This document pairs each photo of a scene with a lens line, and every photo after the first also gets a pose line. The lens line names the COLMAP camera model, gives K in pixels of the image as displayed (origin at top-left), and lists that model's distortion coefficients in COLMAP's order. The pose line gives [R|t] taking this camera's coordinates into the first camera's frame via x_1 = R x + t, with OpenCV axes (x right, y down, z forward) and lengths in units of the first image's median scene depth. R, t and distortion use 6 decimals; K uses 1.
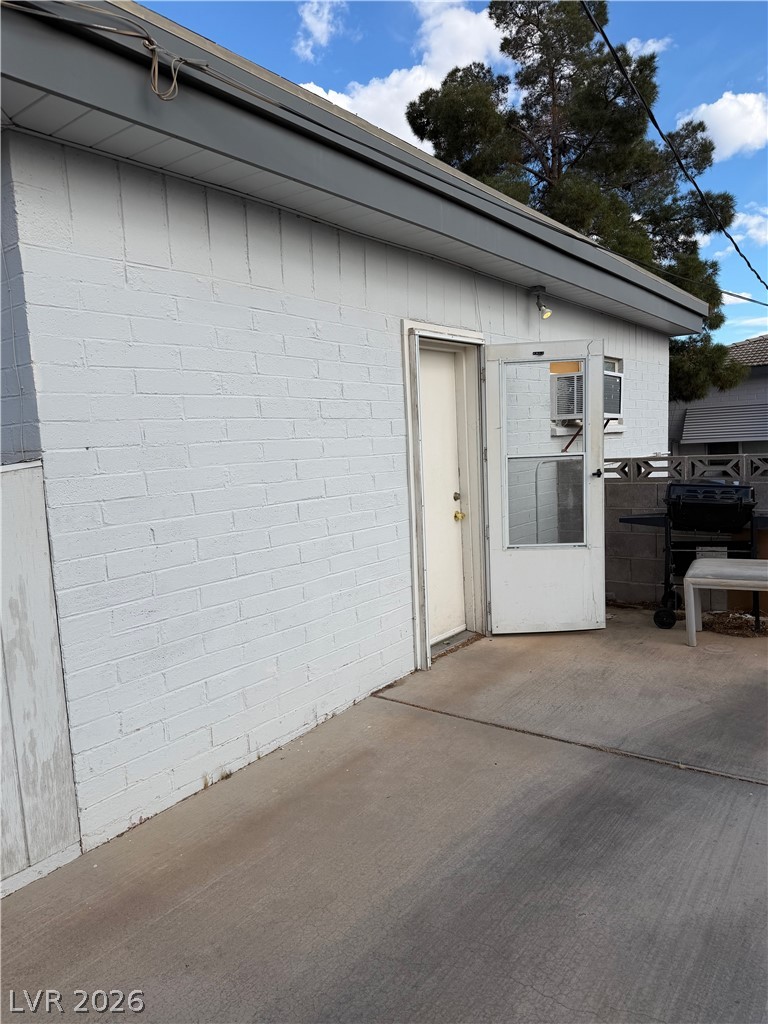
lens RADIAL K [[722.2, 0, 384.0], [0, 722.2, 512.0], [0, 0, 1]] dist [0.131817, -0.241185]
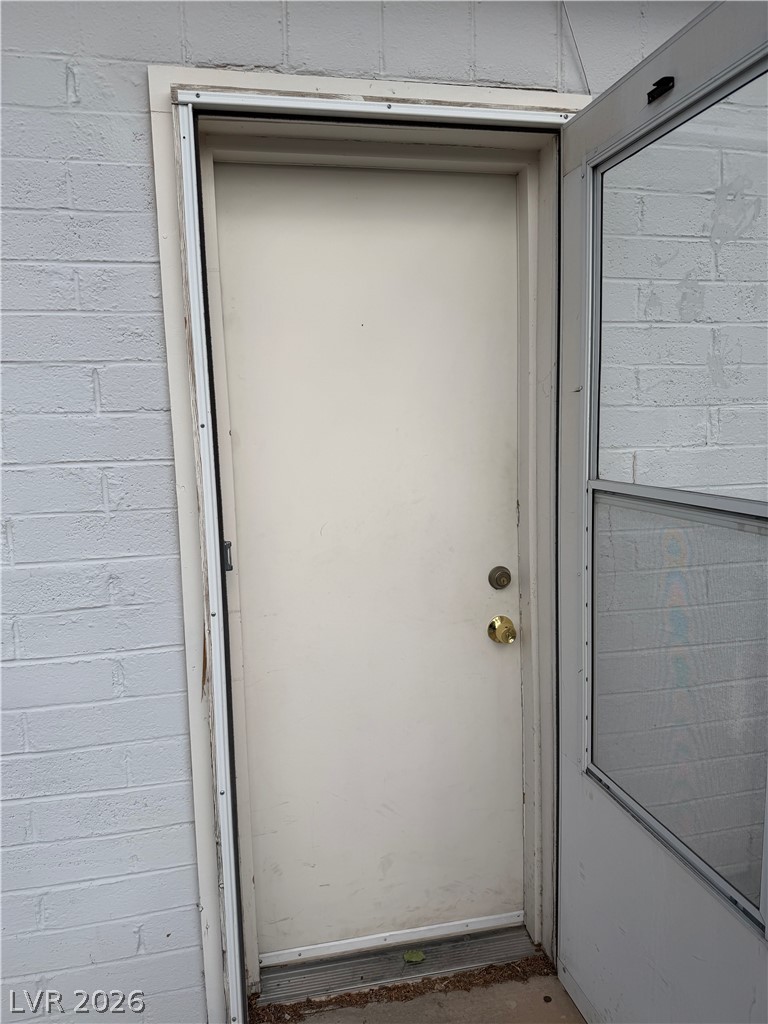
lens RADIAL K [[722.2, 0, 384.0], [0, 722.2, 512.0], [0, 0, 1]] dist [0.131817, -0.241185]
pose [[0.751391, 0.104154, -0.651585, 0.299752], [-0.076207, 0.994554, 0.071098, -0.078359], [0.655441, -0.003767, 0.755237, 0.698048]]
